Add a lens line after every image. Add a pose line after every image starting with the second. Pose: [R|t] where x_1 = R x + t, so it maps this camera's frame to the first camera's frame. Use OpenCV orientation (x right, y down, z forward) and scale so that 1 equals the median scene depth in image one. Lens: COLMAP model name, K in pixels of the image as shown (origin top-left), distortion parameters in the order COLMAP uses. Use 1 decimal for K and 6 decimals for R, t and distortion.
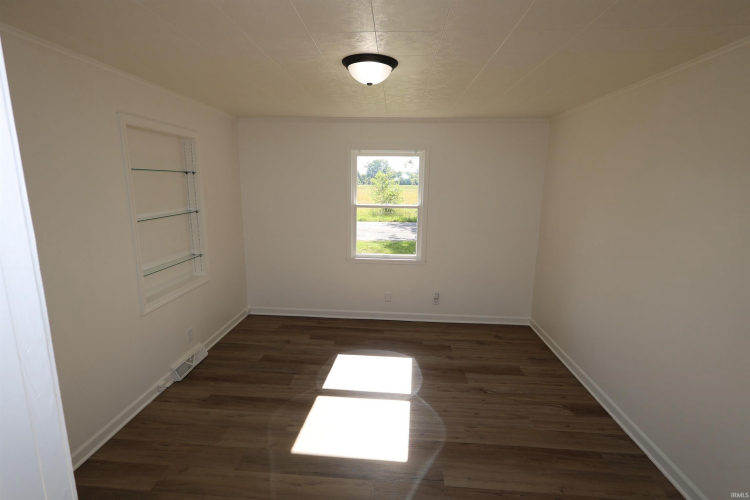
lens RADIAL K [[360.4, 0, 372.9], [0, 360.4, 254.3], [0, 0, 1]] dist [0.002245, 0.001305]
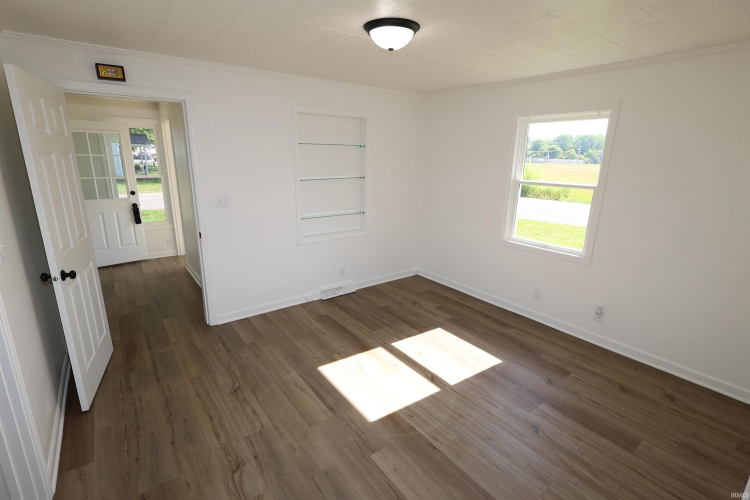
lens RADIAL K [[360.4, 0, 370.5], [0, 360.4, 253.6], [0, 0, 1]] dist [0.002245, 0.001305]
pose [[0.643134, 0.200019, -0.739169, 0.517589], [-0.158722, 0.979140, 0.126855, -0.022653], [0.749123, 0.035738, 0.661466, 0.199960]]
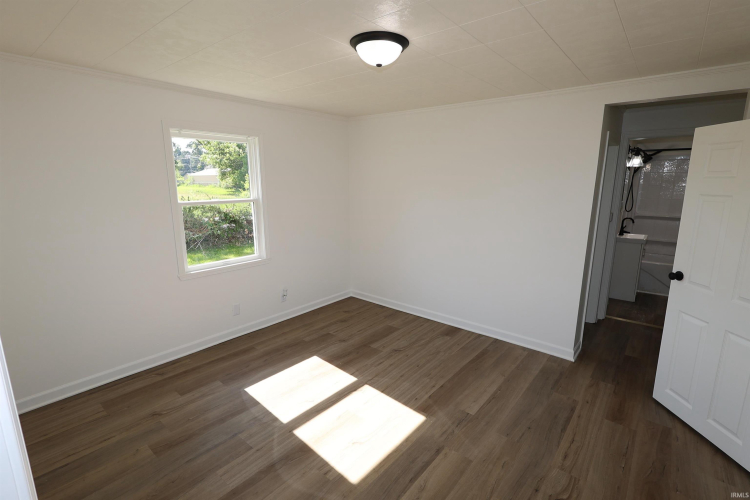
lens RADIAL K [[360.4, 0, 377.9], [0, 360.4, 262.6], [0, 0, 1]] dist [0.002245, 0.001305]
pose [[0.573820, -0.196958, 0.794945, -0.541855], [0.165468, 0.978515, 0.122999, -0.046998], [-0.802092, 0.060959, 0.594082, 0.311062]]
